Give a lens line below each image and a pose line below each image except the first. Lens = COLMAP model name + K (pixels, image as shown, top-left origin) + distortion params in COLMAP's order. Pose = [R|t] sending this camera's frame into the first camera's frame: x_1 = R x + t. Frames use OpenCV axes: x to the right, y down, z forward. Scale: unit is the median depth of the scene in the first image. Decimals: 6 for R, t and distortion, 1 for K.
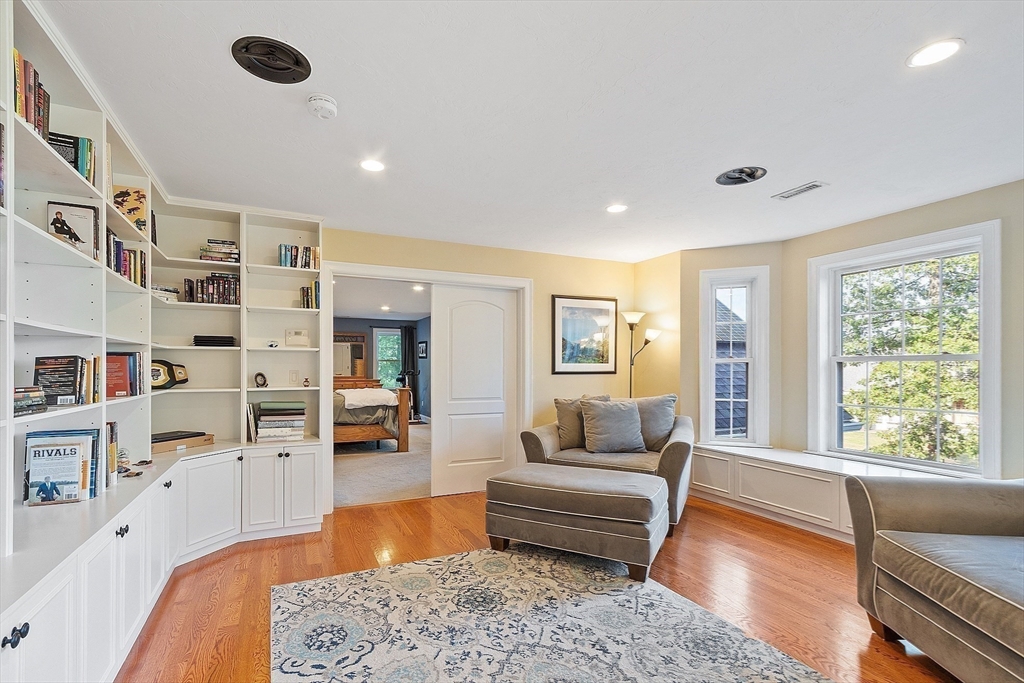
lens RADIAL K [[465.9, 0, 493.4], [0, 465.9, 367.9], [0, 0, 1]] dist [-0.002495, 0.000947]
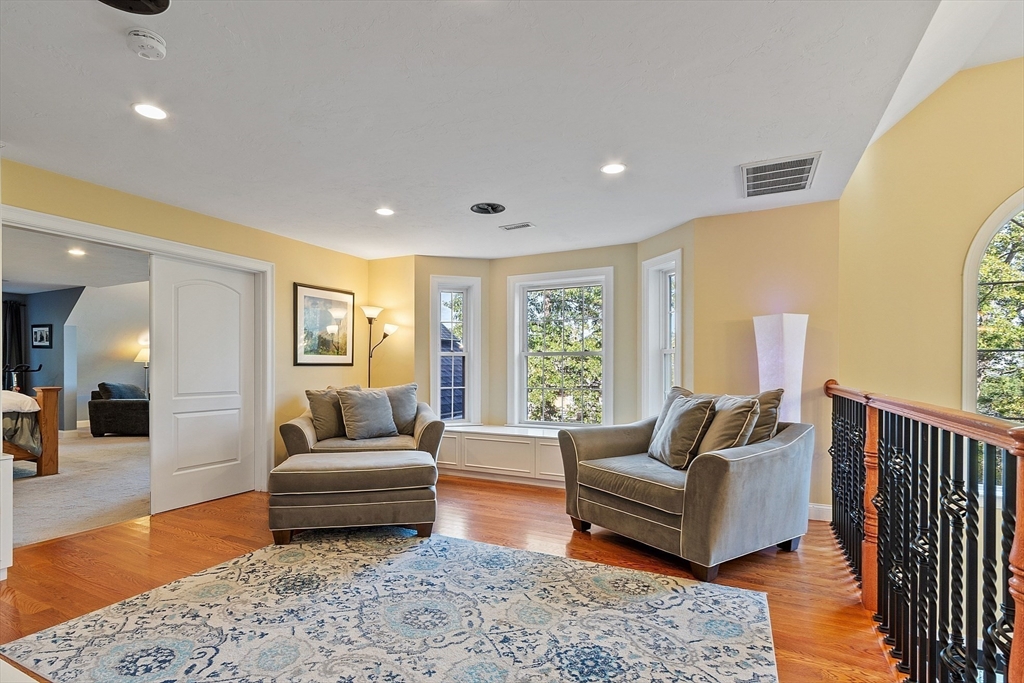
lens RADIAL K [[495.3, 0, 498.6], [0, 495.3, 368.4], [0, 0, 1]] dist [-0.001484, -0.000321]
pose [[0.779755, -0.001677, 0.626082, -0.243139], [-0.001019, 0.999992, 0.003948, 0.019109], [-0.626084, -0.003717, 0.779747, -0.068092]]
